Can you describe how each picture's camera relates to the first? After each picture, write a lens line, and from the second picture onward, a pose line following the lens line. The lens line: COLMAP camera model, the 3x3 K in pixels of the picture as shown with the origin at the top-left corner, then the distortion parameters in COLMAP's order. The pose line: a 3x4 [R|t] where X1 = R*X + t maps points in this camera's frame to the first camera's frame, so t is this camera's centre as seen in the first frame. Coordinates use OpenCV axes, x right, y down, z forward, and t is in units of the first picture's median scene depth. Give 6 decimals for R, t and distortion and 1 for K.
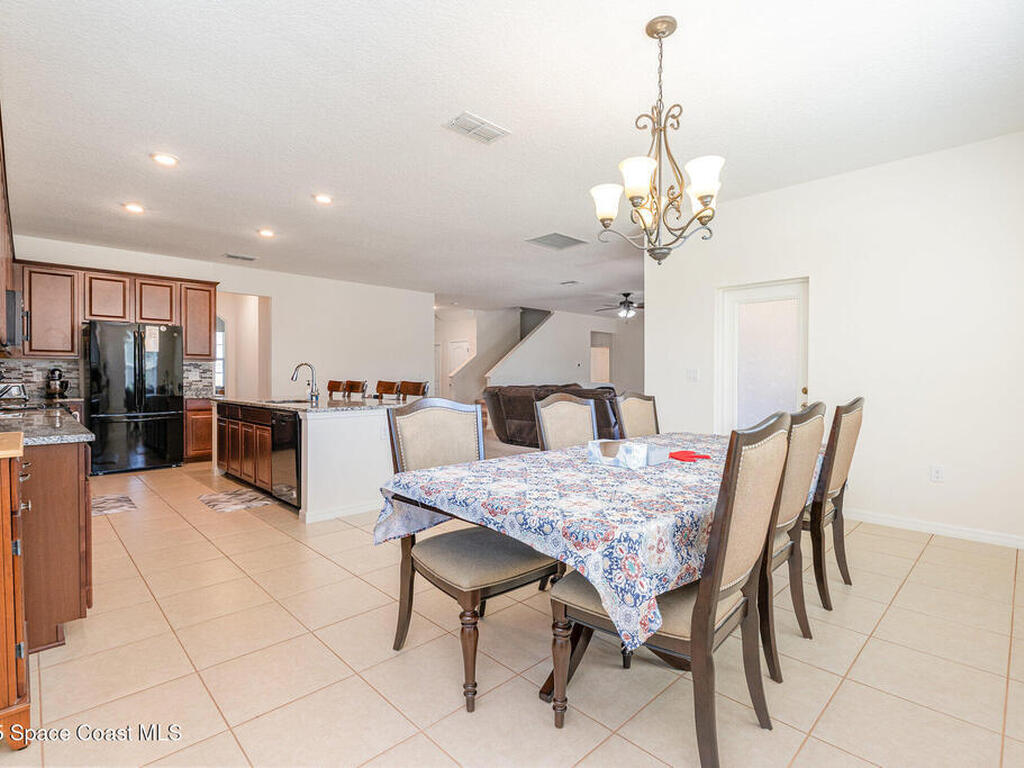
lens RADIAL K [[509.4, 0, 512.0], [0, 509.4, 384.0], [0, 0, 1]] dist [-0.000462, 0.000212]
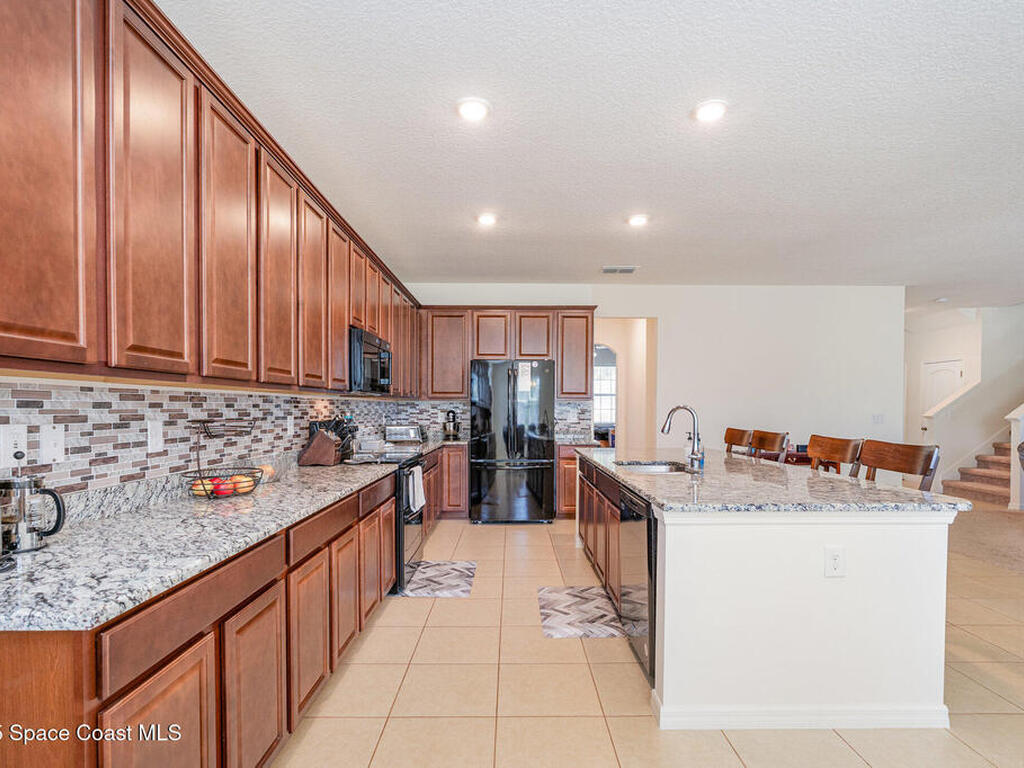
lens RADIAL K [[510.0, 0, 516.0], [0, 510.0, 413.2], [0, 0, 1]] dist [-0.003424, -0.000313]
pose [[0.724180, 0.007549, -0.689570, -0.098858], [-0.010778, 0.999942, -0.000372, -0.022974], [0.689527, 0.007701, 0.724219, 0.324078]]
